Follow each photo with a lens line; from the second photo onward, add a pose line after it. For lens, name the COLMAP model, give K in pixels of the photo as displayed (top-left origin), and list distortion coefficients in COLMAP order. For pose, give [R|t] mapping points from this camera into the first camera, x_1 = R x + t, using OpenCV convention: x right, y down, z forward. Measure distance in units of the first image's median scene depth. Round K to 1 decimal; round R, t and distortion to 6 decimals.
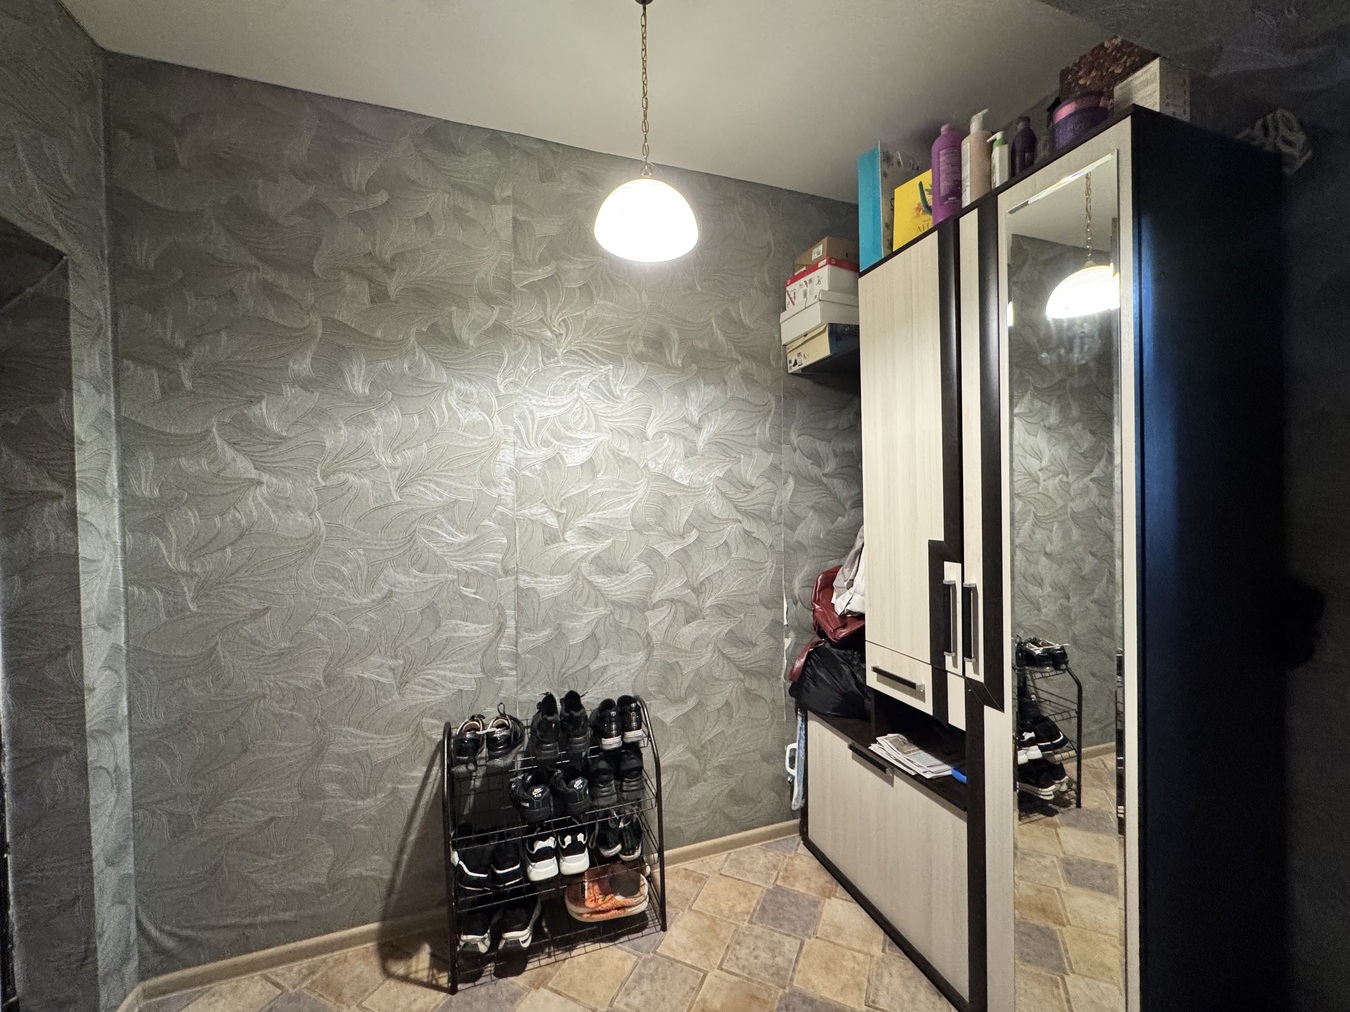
lens RADIAL K [[535.3, 0, 675.0], [0, 535.3, 506.0], [0, 0, 1]] dist [-0.002344, 0.000279]
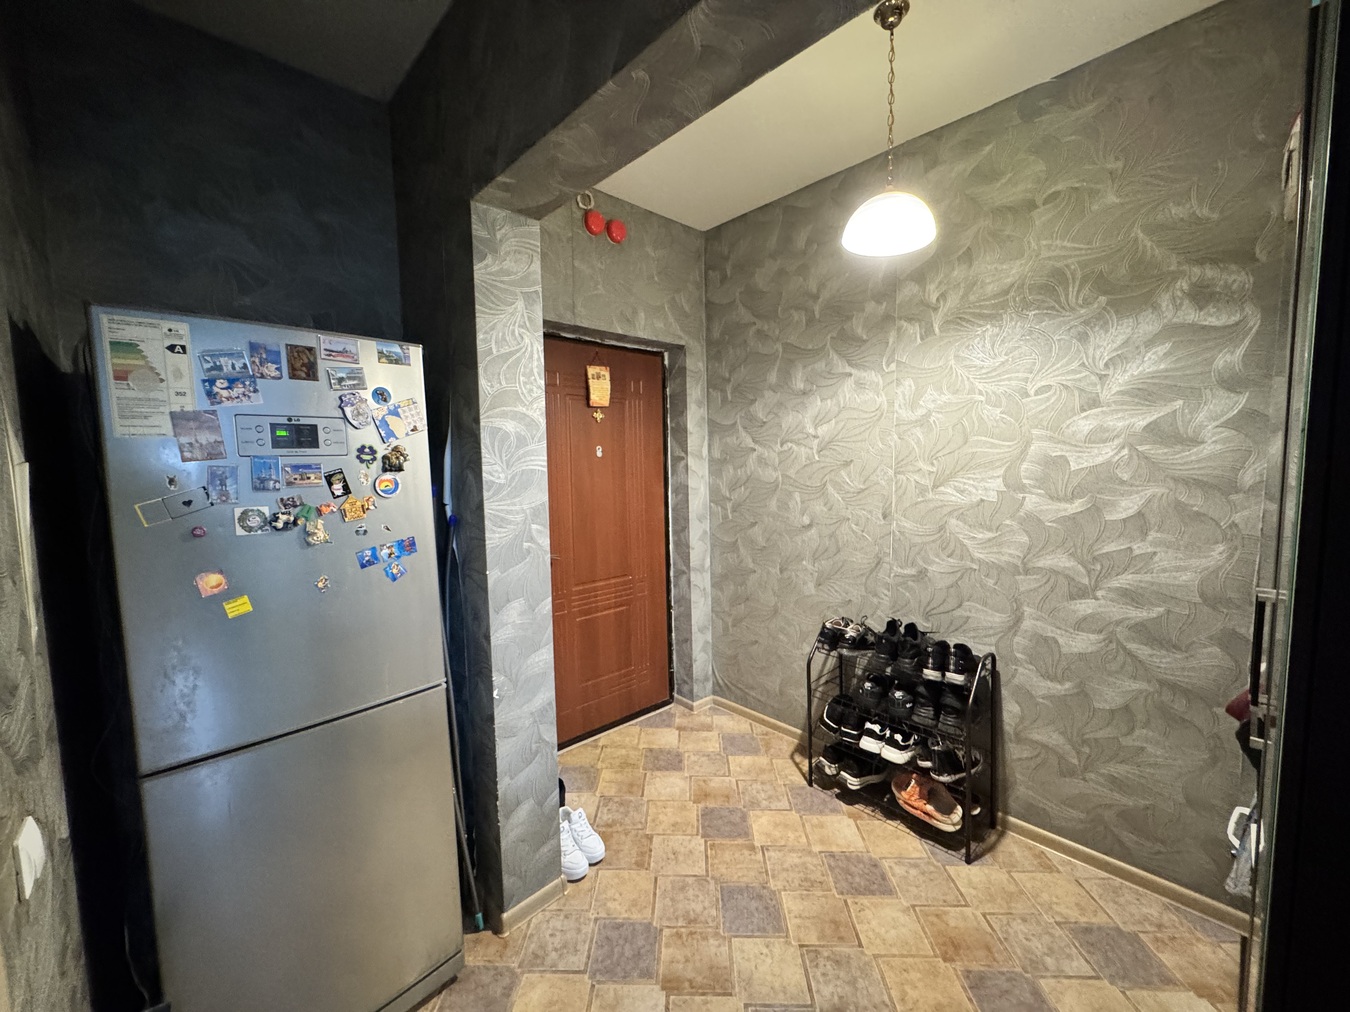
lens RADIAL K [[535.3, 0, 675.0], [0, 535.3, 506.0], [0, 0, 1]] dist [-0.002344, 0.000279]
pose [[0.404081, 0.084661, -0.910797, 0.692171], [-0.000687, 0.995736, 0.092251, -0.020806], [0.914723, -0.036651, 0.402416, 0.058408]]
